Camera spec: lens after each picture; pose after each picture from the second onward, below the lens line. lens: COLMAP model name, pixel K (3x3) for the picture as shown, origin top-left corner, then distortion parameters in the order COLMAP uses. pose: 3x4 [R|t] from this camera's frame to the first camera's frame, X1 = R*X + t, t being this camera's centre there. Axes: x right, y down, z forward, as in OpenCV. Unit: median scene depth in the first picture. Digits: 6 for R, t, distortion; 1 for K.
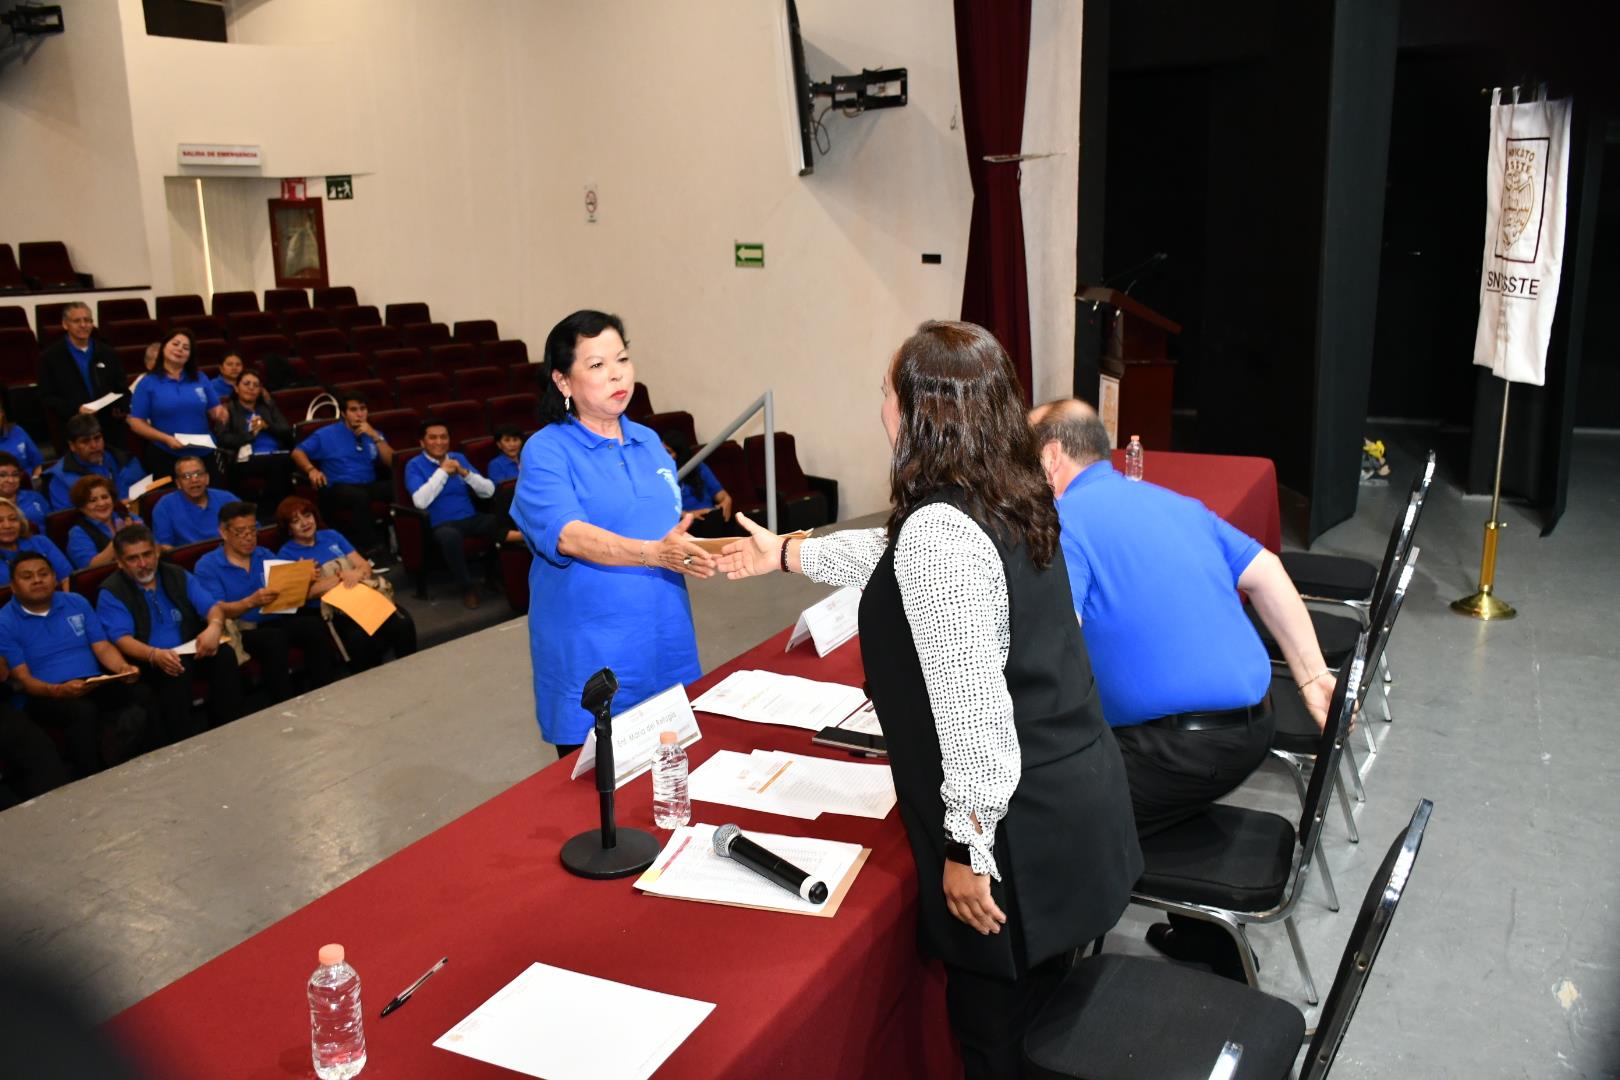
lens RADIAL K [[1407.6, 0, 812.7], [0, 1407.6, 539.2], [0, 0, 1]] dist [-0.100294, 0.107863]
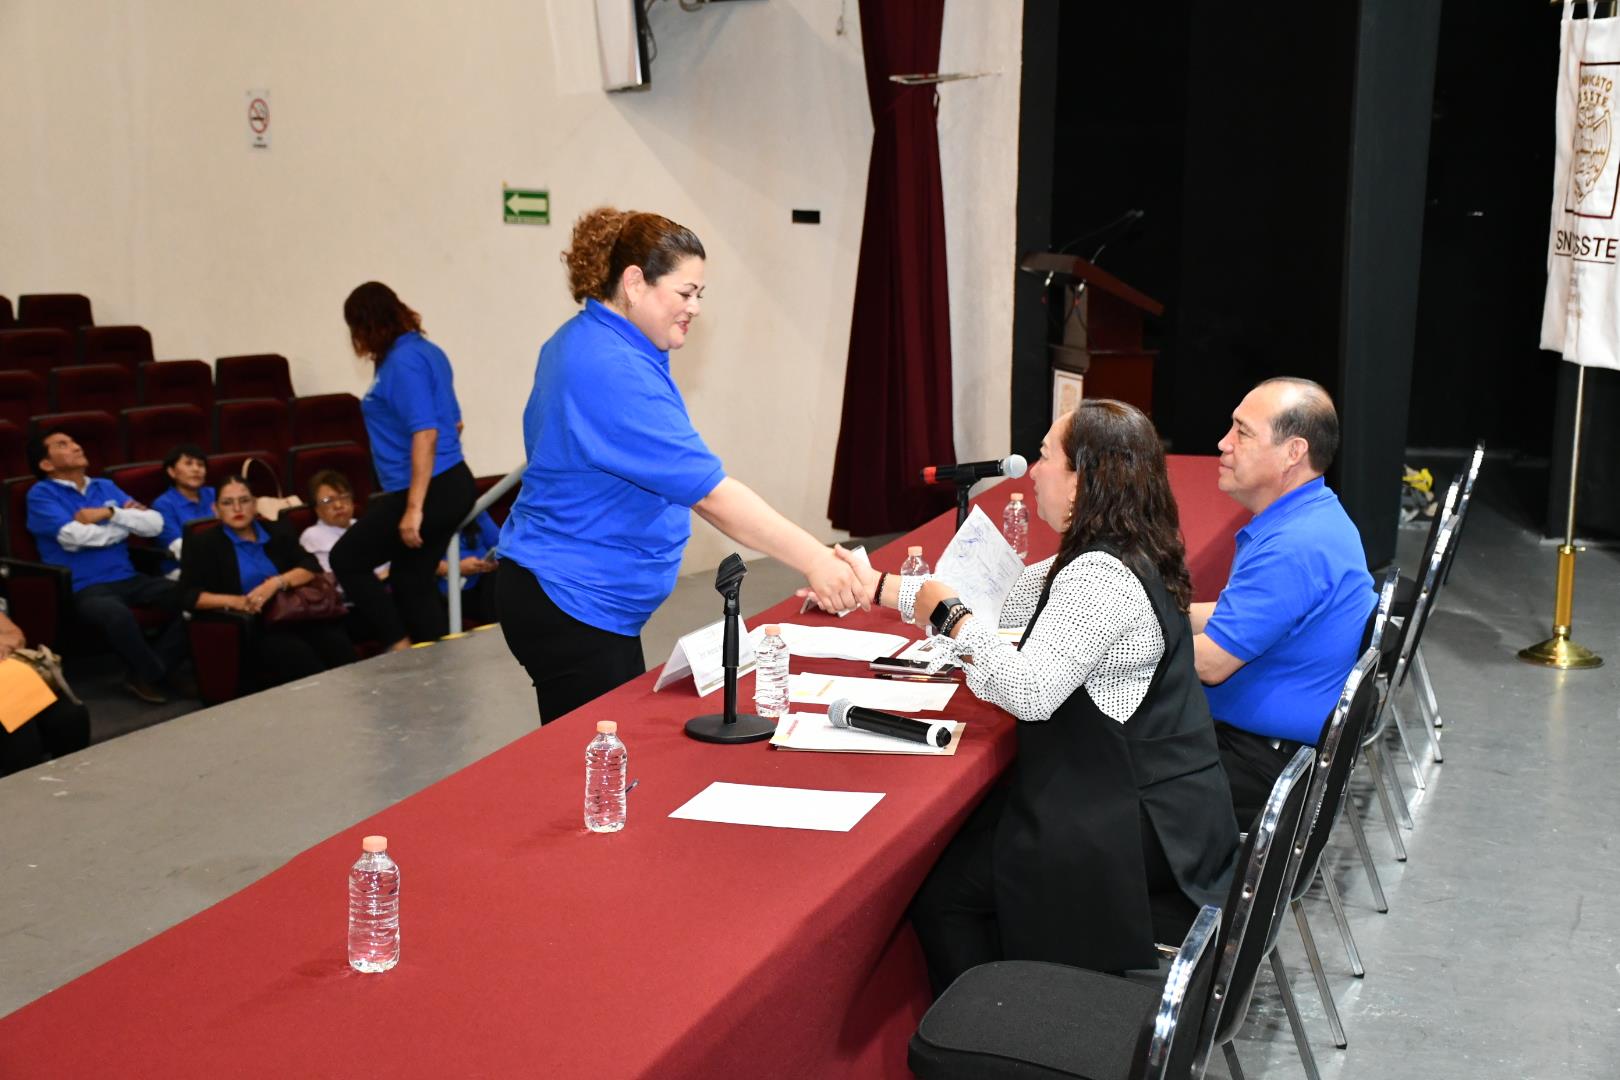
lens RADIAL K [[2443.6, 0, 810.7], [0, 2443.6, 539.7], [0, 0, 1]] dist [0.234868, 0.000000]
pose [[0.990319, 0.002253, 0.138795, -0.131943], [0.007640, 0.997468, -0.070702, 0.080486], [-0.138603, 0.071077, 0.987794, -0.343242]]
